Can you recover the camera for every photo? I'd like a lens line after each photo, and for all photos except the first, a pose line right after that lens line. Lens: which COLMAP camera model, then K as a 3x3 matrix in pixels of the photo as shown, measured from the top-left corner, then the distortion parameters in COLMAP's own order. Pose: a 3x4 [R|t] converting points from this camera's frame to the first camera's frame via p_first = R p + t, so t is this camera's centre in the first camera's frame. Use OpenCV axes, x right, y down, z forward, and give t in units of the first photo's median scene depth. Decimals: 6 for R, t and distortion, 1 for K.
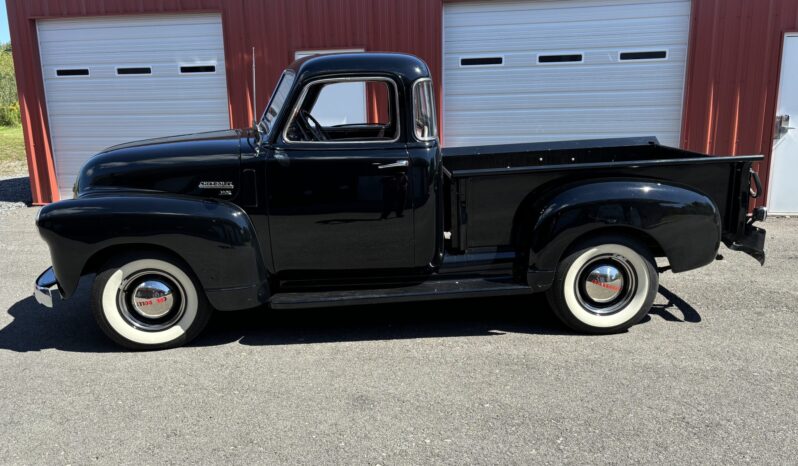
lens RADIAL K [[611.0, 0, 399.0], [0, 611.0, 233.0], [0, 0, 1]] dist [0.036351, -0.007347]
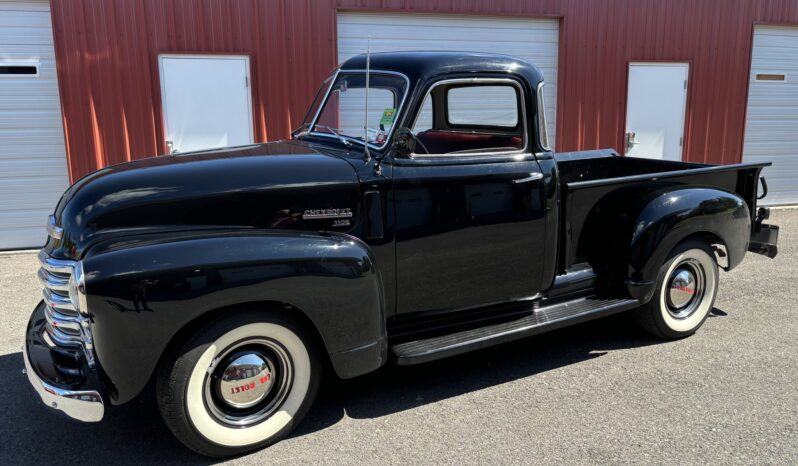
lens RADIAL K [[611.0, 0, 399.0], [0, 611.0, 233.0], [0, 0, 1]] dist [0.036351, -0.007347]
pose [[0.897743, -0.070035, 0.434916, -0.529274], [0.085776, 0.996175, -0.016642, -0.033347], [-0.432087, 0.052246, 0.900317, 0.274055]]
